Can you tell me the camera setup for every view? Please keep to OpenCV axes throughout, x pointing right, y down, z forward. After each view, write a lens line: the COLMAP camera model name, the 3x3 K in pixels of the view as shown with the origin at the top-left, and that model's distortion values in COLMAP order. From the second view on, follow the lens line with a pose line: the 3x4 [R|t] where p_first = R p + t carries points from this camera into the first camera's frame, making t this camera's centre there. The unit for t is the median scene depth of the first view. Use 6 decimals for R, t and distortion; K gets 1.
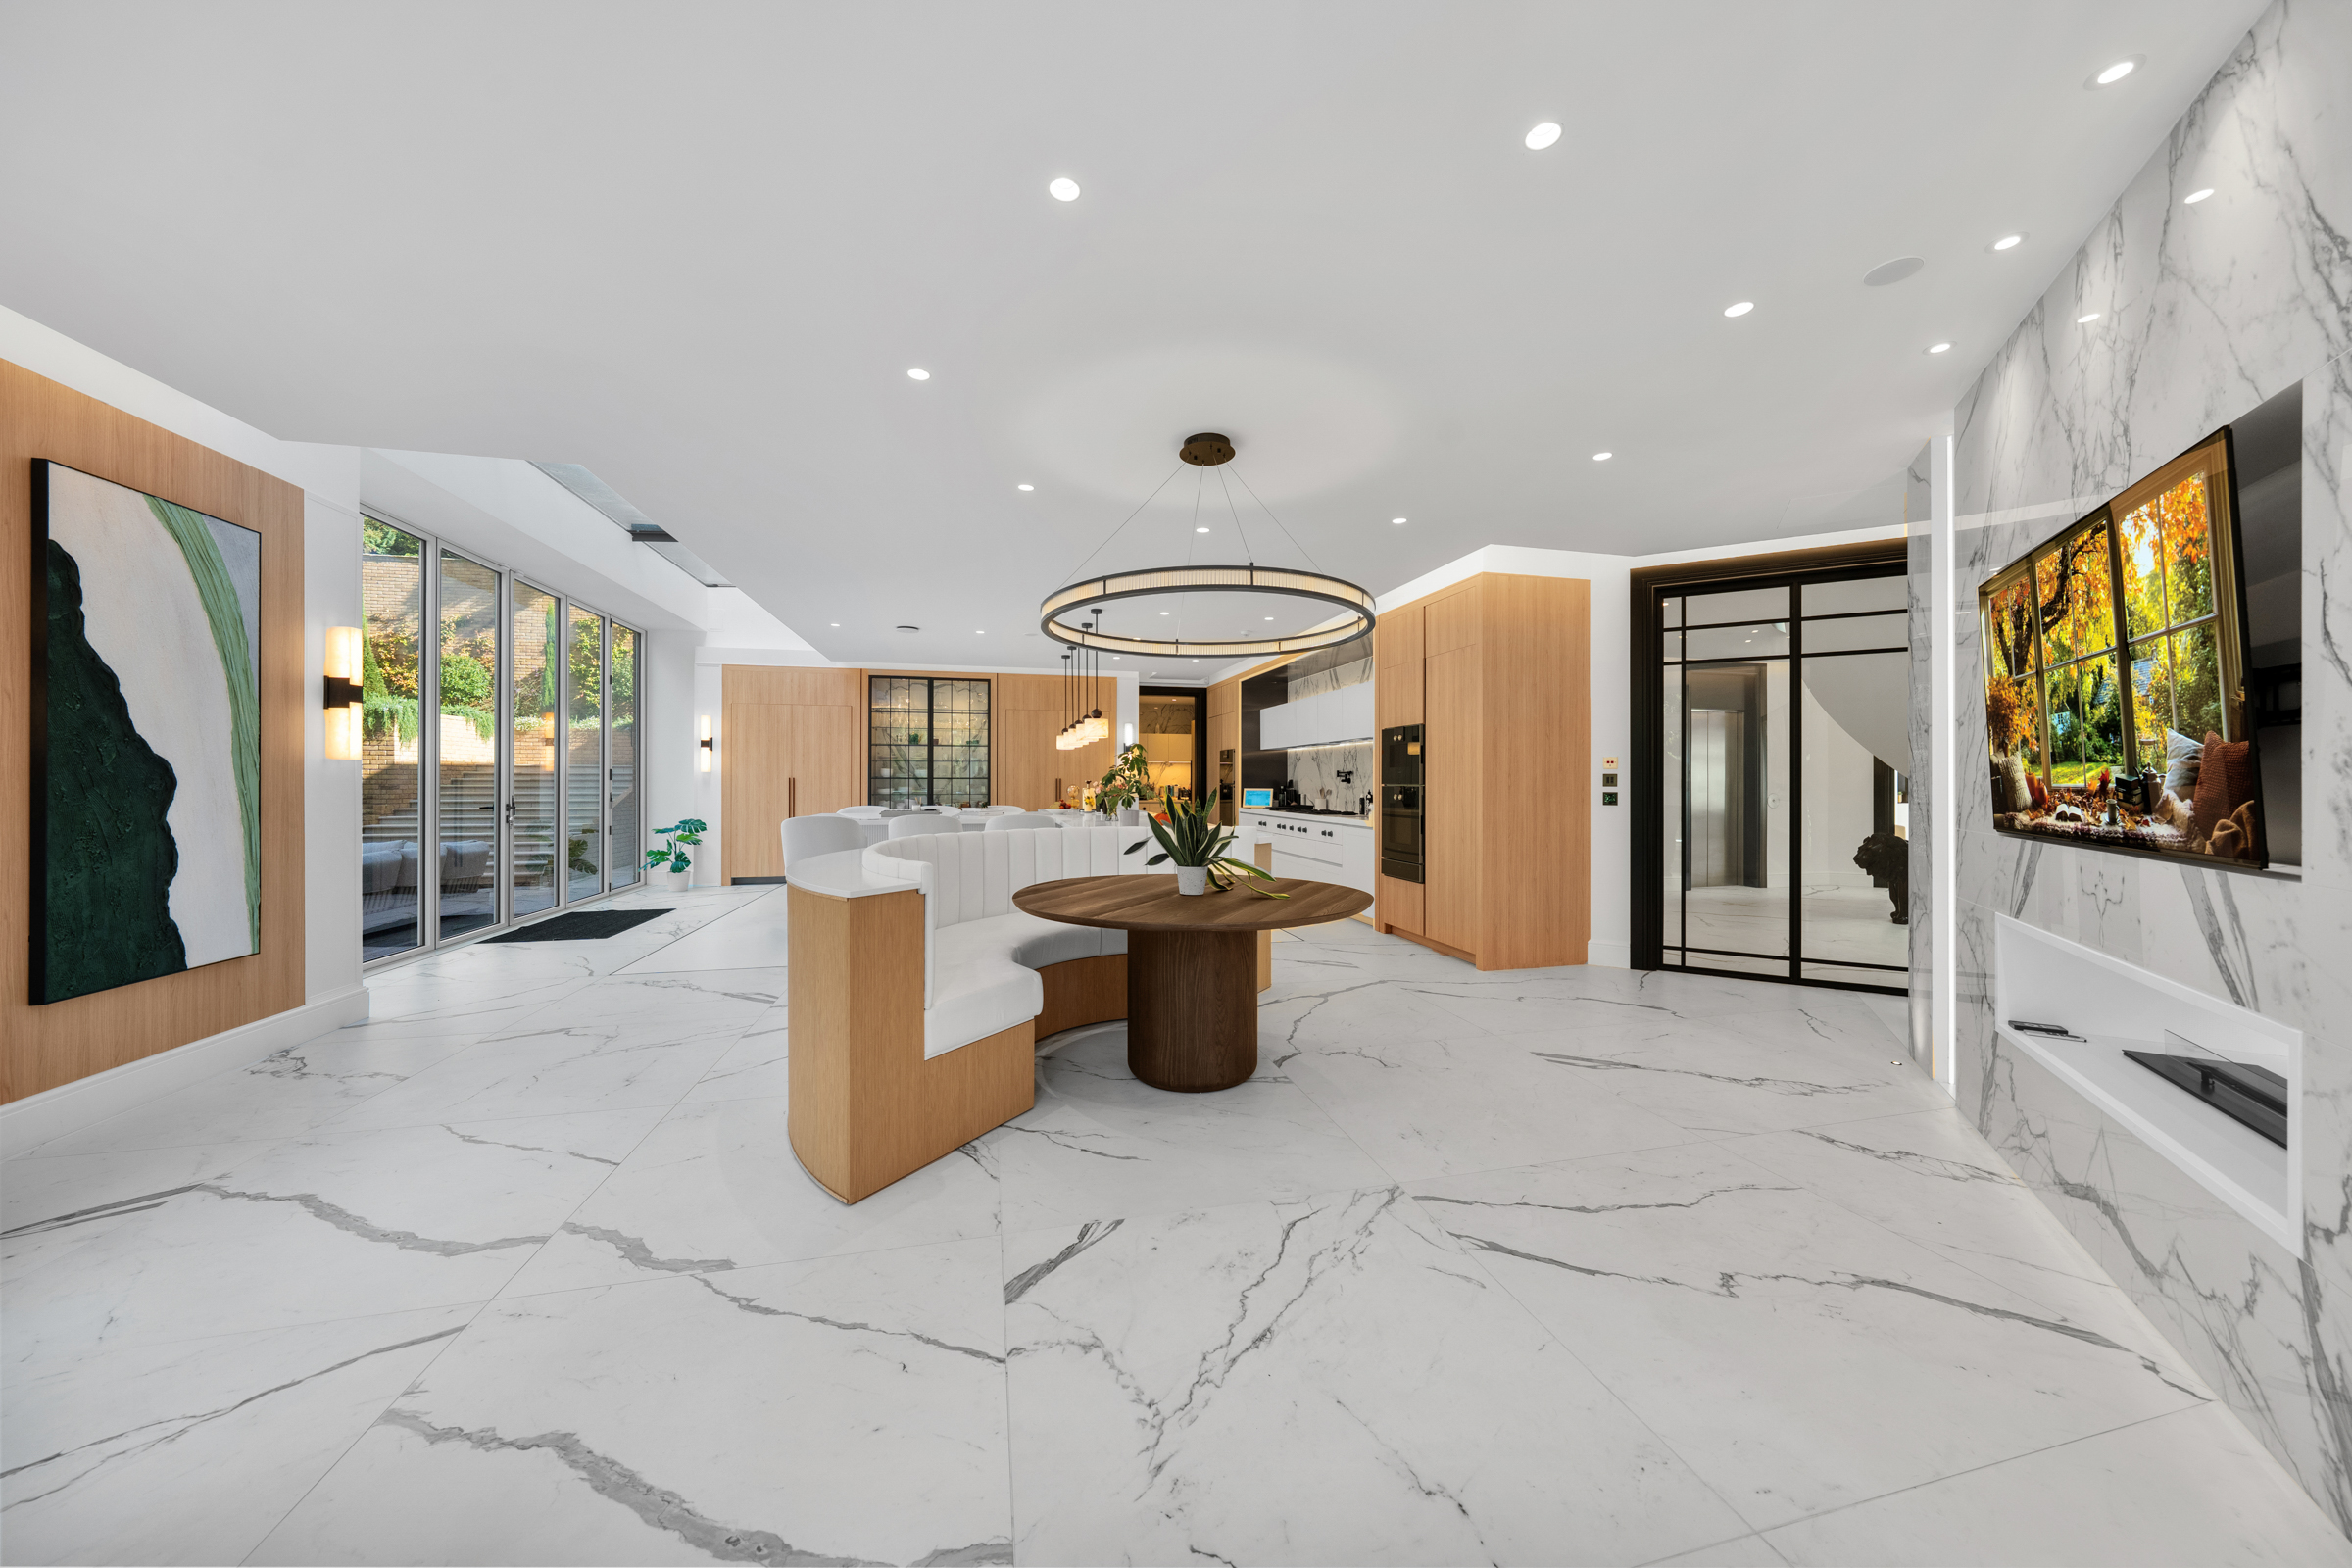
lens RADIAL K [[803.4, 0, 1180.2], [0, 803.4, 778.1], [0, 0, 1]] dist [-0.000230, -0.000100]
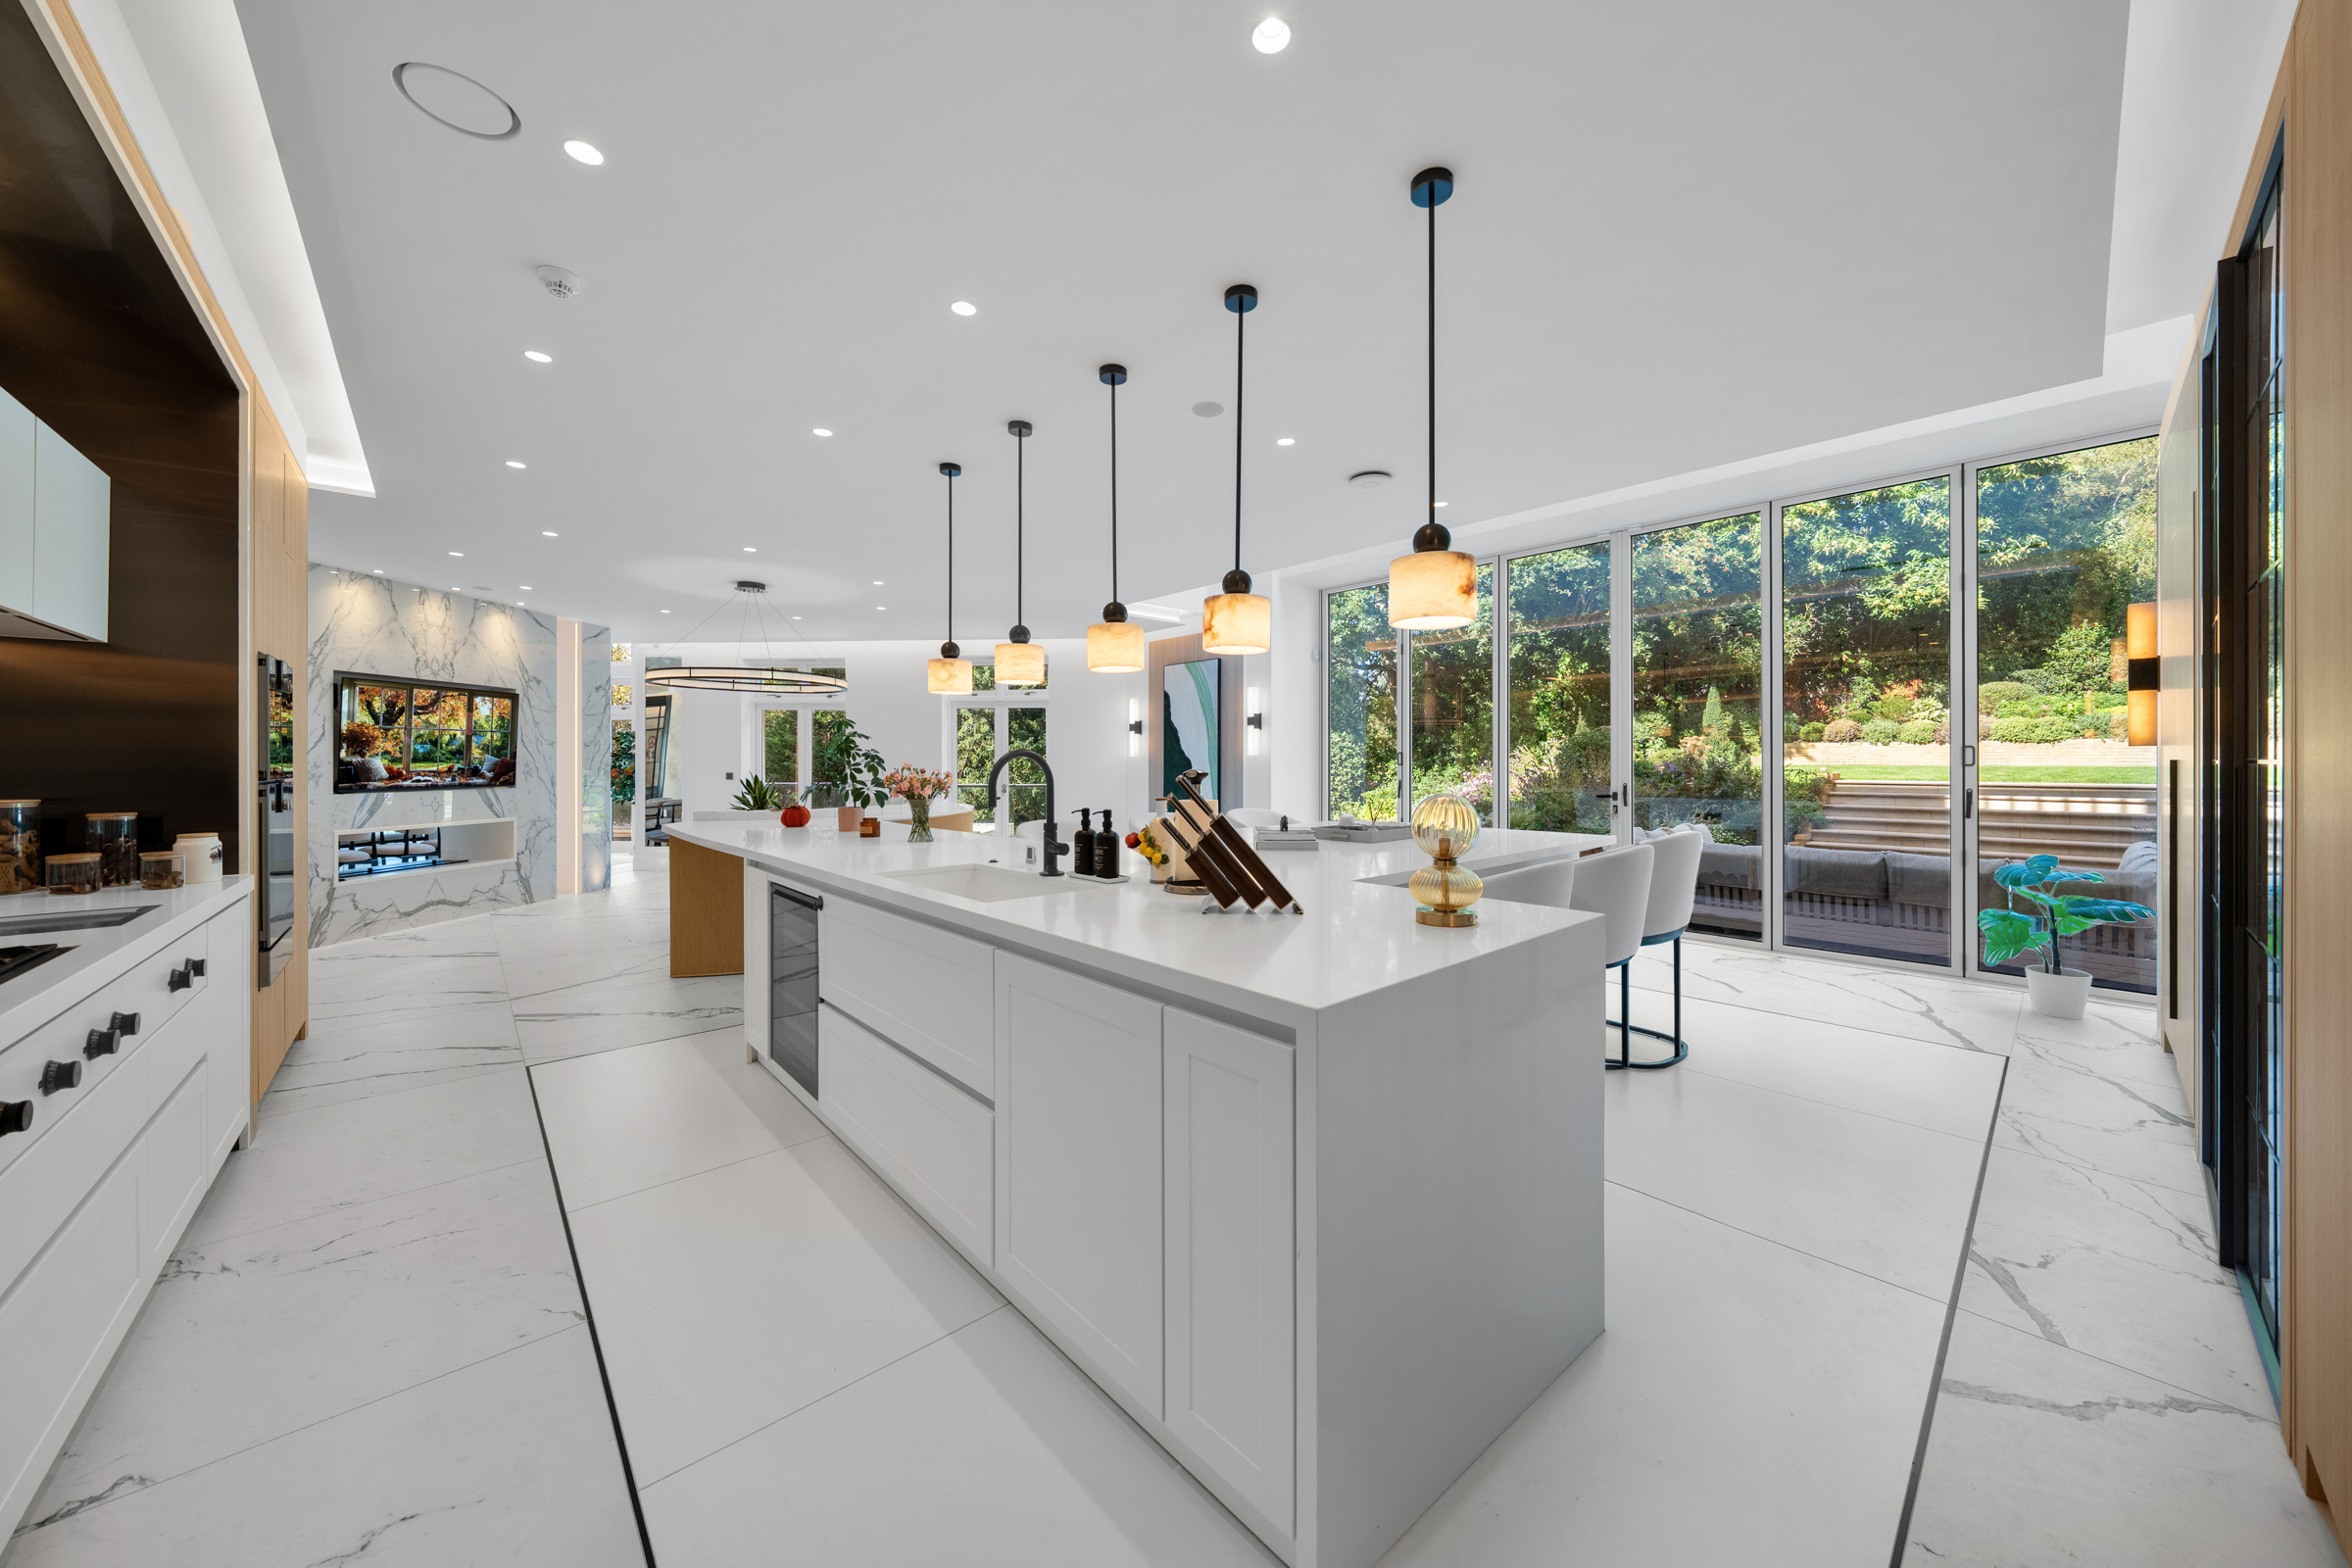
lens RADIAL K [[803.6, 0, 1179.6], [0, 803.6, 765.4], [0, 0, 1]] dist [-0.000465, -0.000018]
pose [[-0.881581, 0.001942, -0.472028, 0.064008], [0.002407, 0.999997, -0.000380, 0.000235], [0.472026, -0.001471, -0.881583, 5.002354]]
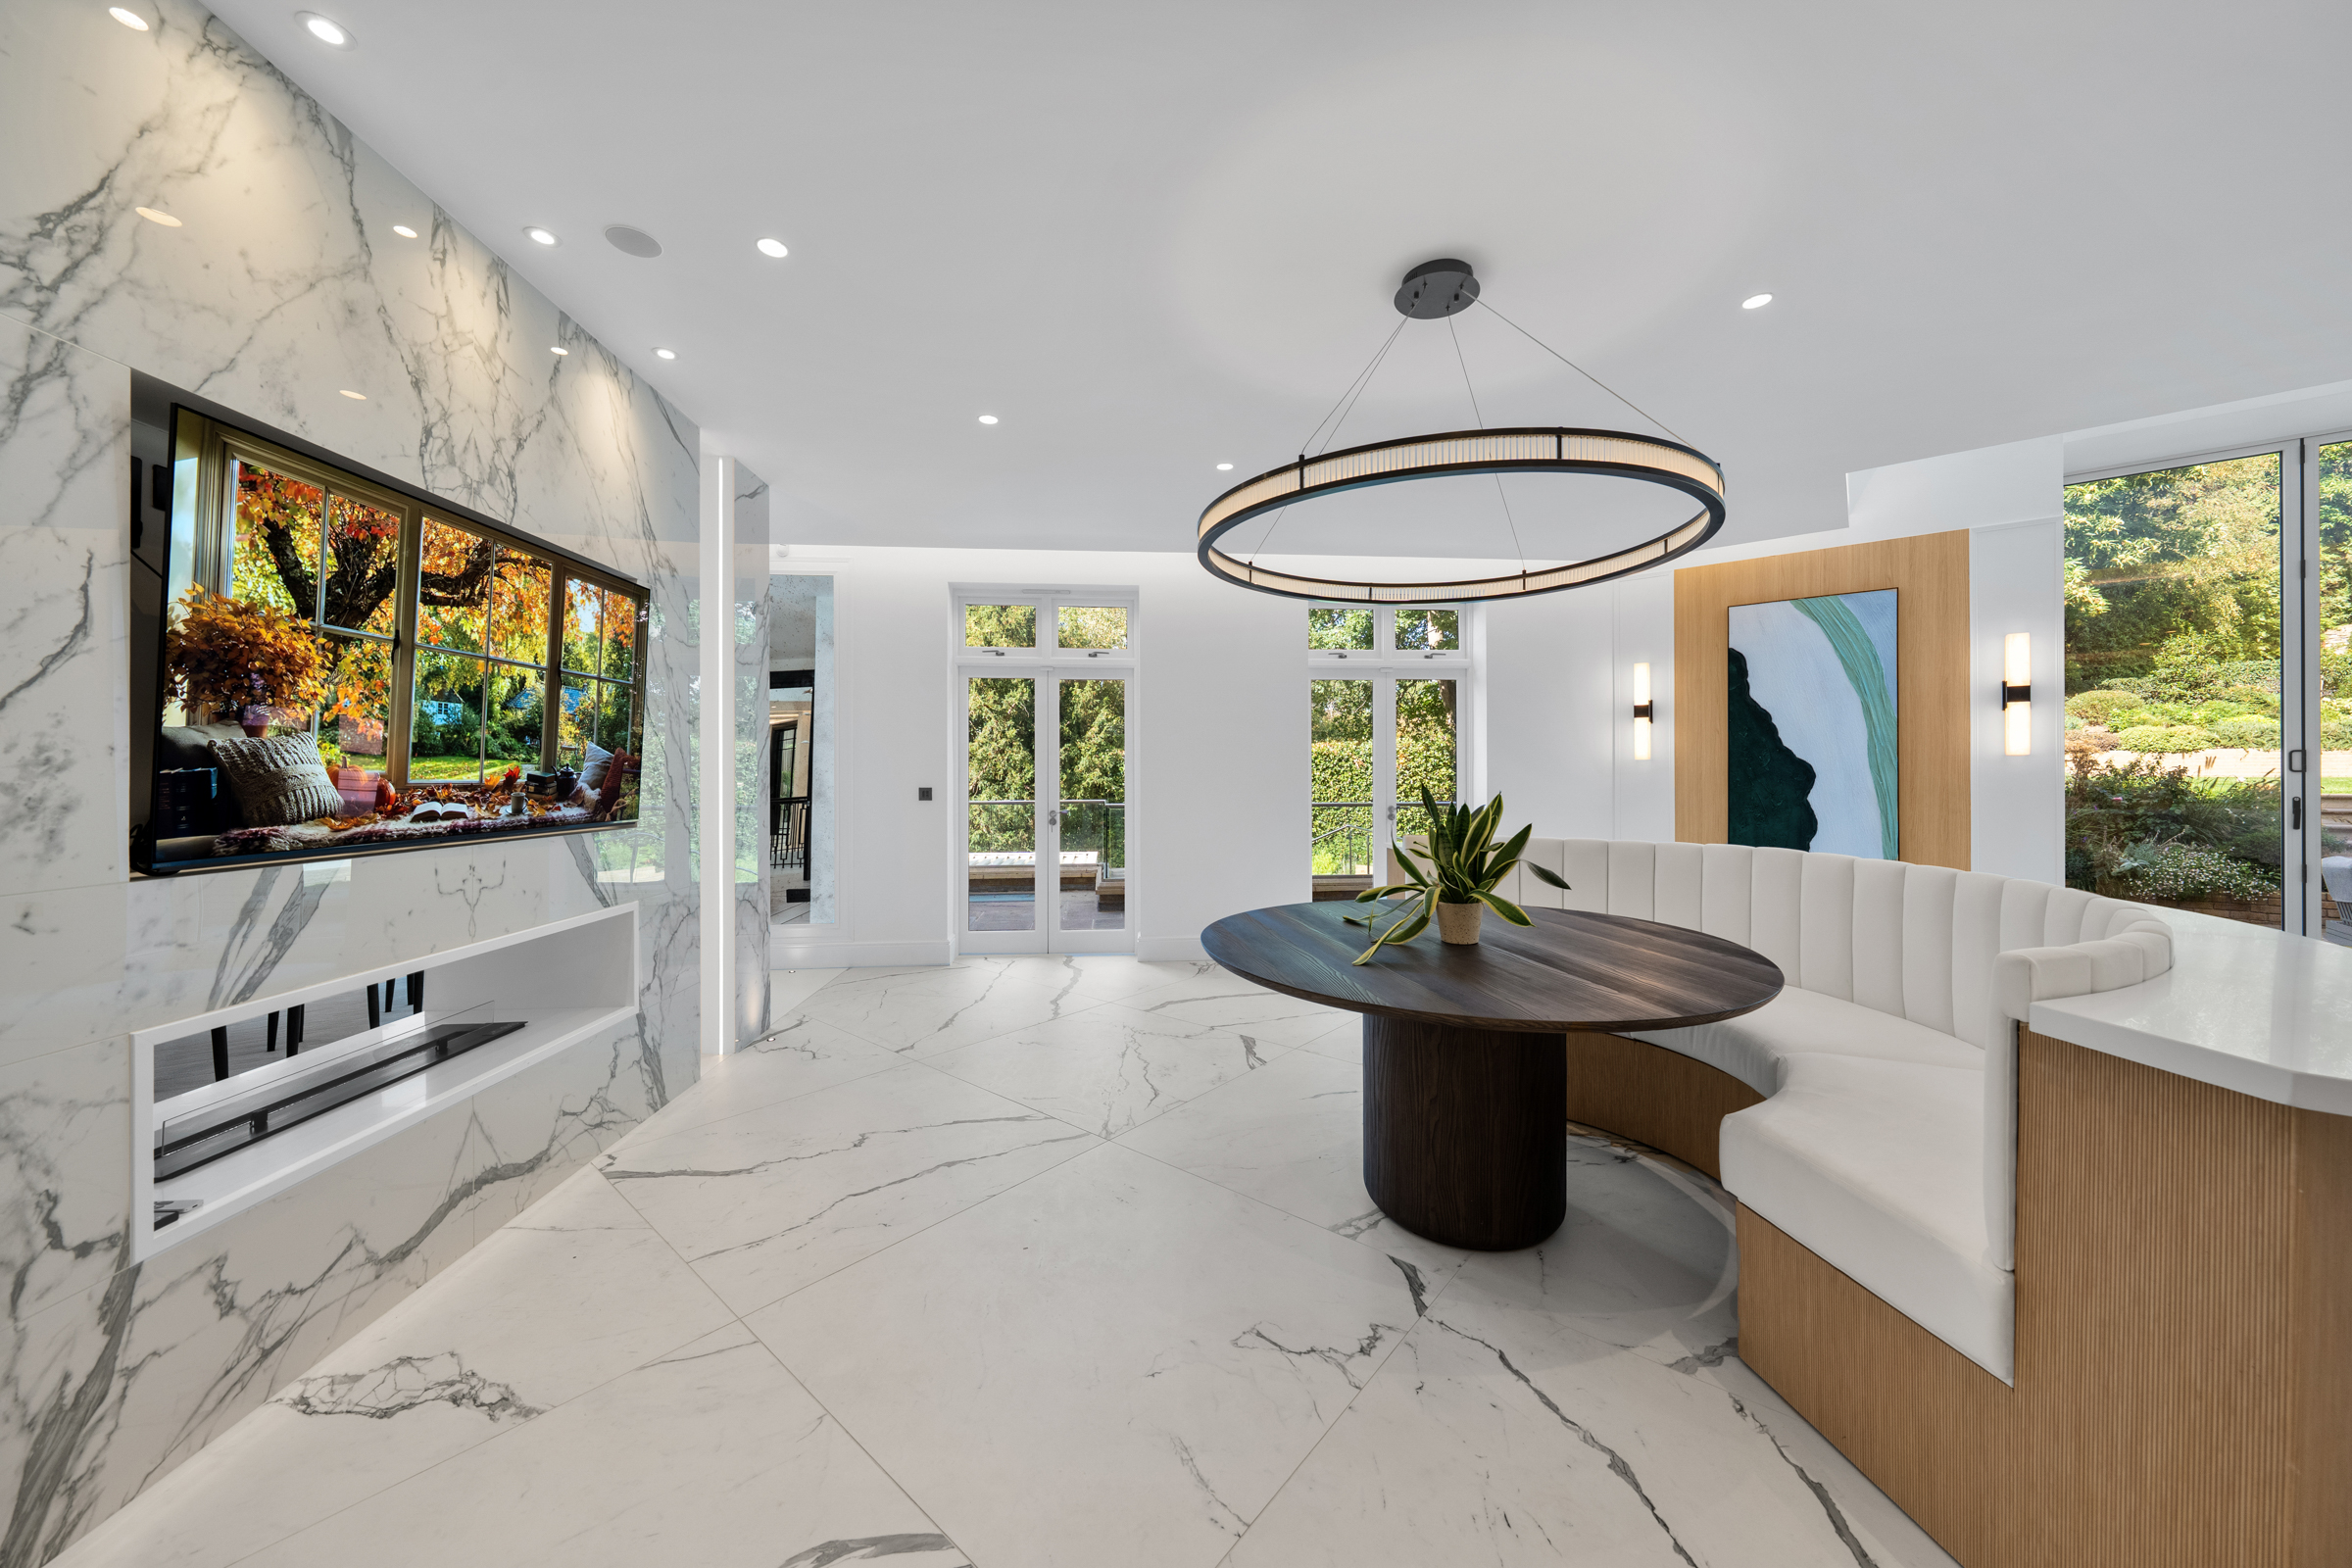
lens RADIAL K [[803.4, 0, 1180.2], [0, 803.4, 778.1], [0, 0, 1]] dist [-0.000230, -0.000100]
pose [[-0.808980, 0.002408, -0.587831, 0.991198], [0.003929, 0.999991, -0.001311, 0.010031], [0.587823, -0.003371, -0.808982, 2.308398]]
